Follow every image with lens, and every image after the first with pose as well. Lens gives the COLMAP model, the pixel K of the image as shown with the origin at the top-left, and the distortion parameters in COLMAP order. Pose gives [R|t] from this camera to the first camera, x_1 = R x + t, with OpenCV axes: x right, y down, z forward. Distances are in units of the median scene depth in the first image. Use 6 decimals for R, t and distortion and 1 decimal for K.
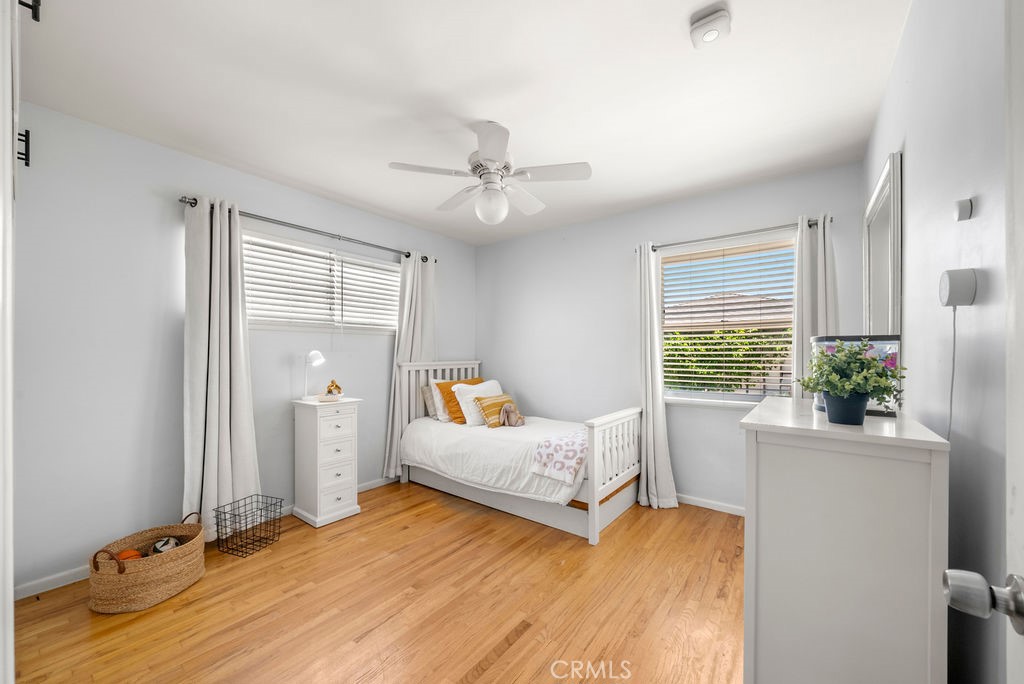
lens RADIAL K [[372.3, 0, 580.7], [0, 372.3, 350.1], [0, 0, 1]] dist [-0.009007, 0.000263]
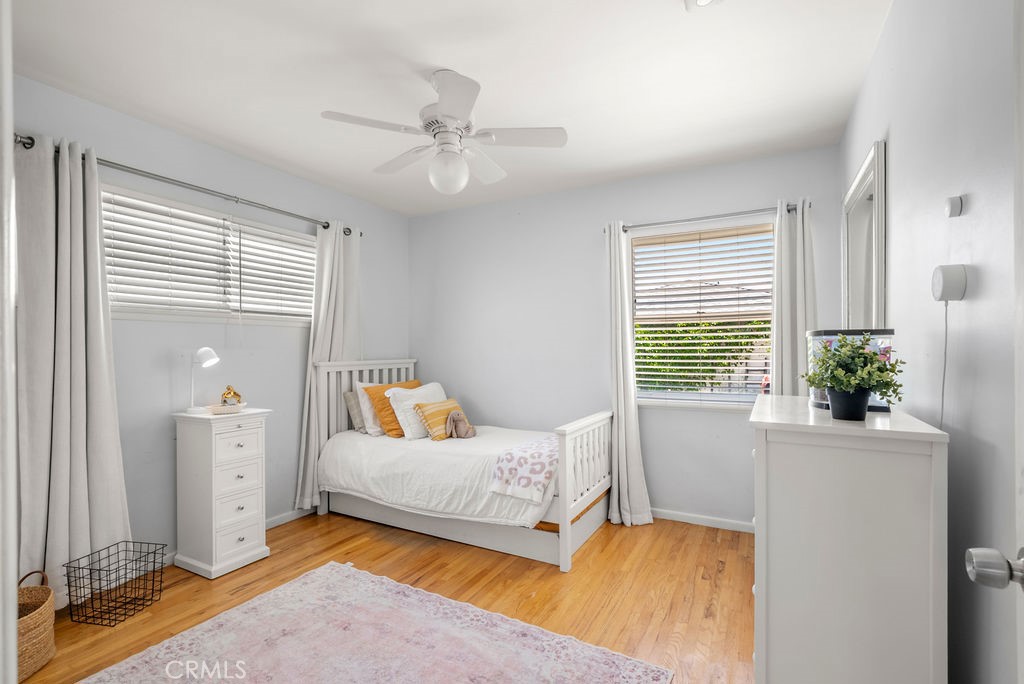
lens RADIAL K [[482.2, 0, 512.7], [0, 482.2, 346.7], [0, 0, 1]] dist [-0.003899, 0.000319]
pose [[0.986993, -0.003616, 0.160725, -0.261996], [0.003226, 0.999991, 0.002687, -0.000277], [-0.160733, -0.002134, 0.986996, -0.080238]]
